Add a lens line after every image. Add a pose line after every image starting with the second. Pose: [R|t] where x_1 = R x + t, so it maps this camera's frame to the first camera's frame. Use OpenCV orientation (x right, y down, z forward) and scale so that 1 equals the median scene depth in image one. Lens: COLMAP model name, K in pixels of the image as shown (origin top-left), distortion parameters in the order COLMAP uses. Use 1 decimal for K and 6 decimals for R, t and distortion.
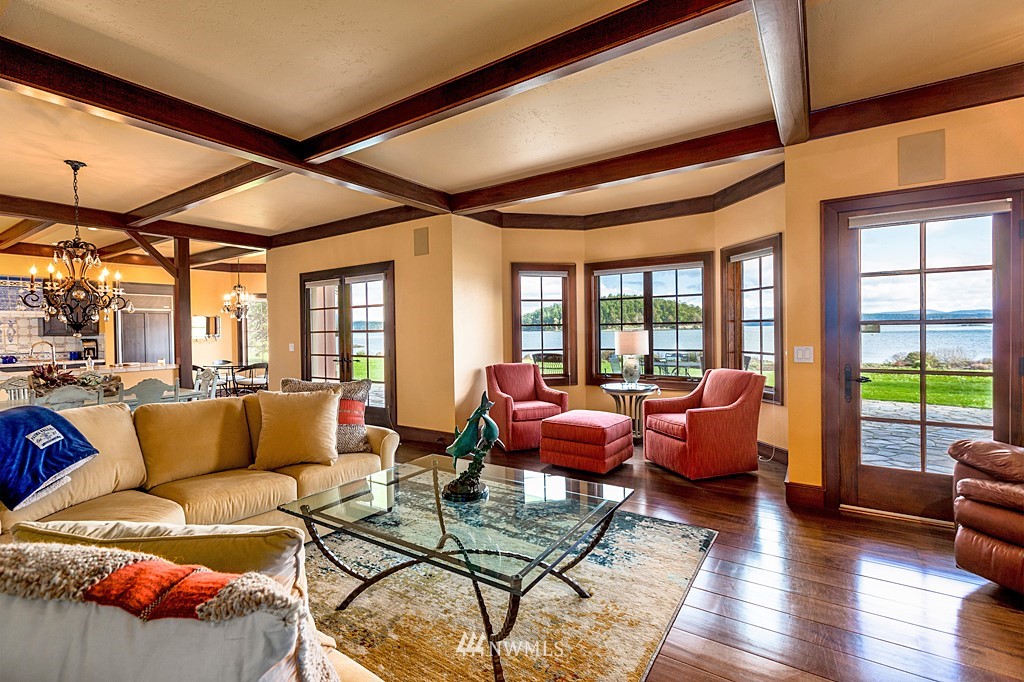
lens RADIAL K [[455.8, 0, 509.0], [0, 455.8, 337.1], [0, 0, 1]] dist [0.005063, 0.000454]
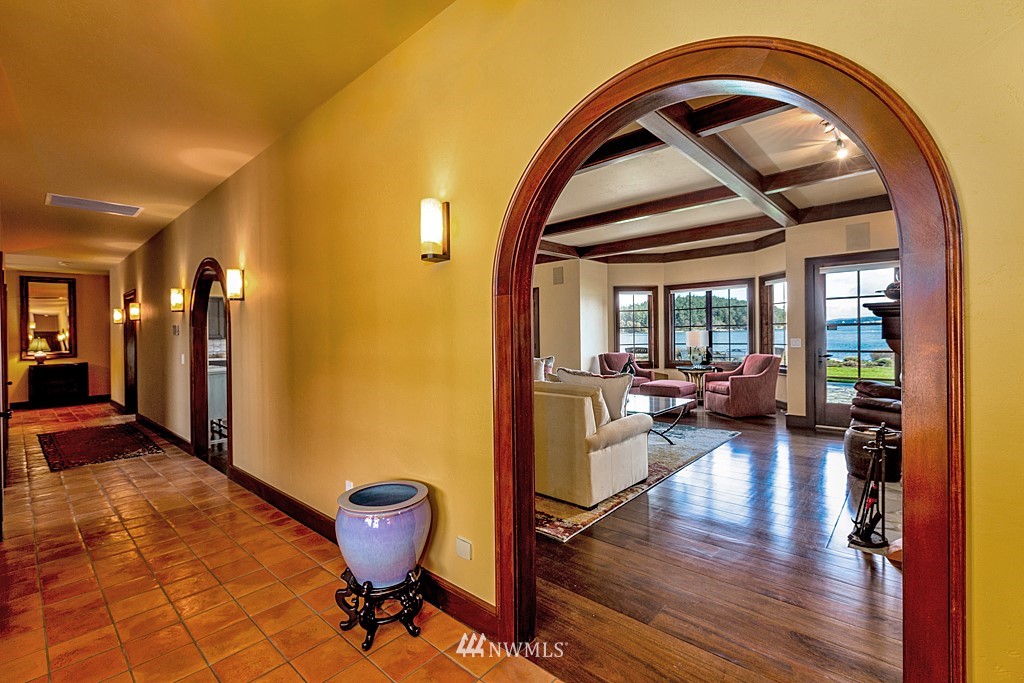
lens RADIAL K [[455.8, 0, 512.1], [0, 455.8, 342.7], [0, 0, 1]] dist [0.005063, 0.000454]
pose [[0.990927, -0.002890, -0.134372, -0.137257], [0.003616, 0.999980, 0.005163, 0.014843], [0.134355, -0.005602, 0.990917, -0.586348]]
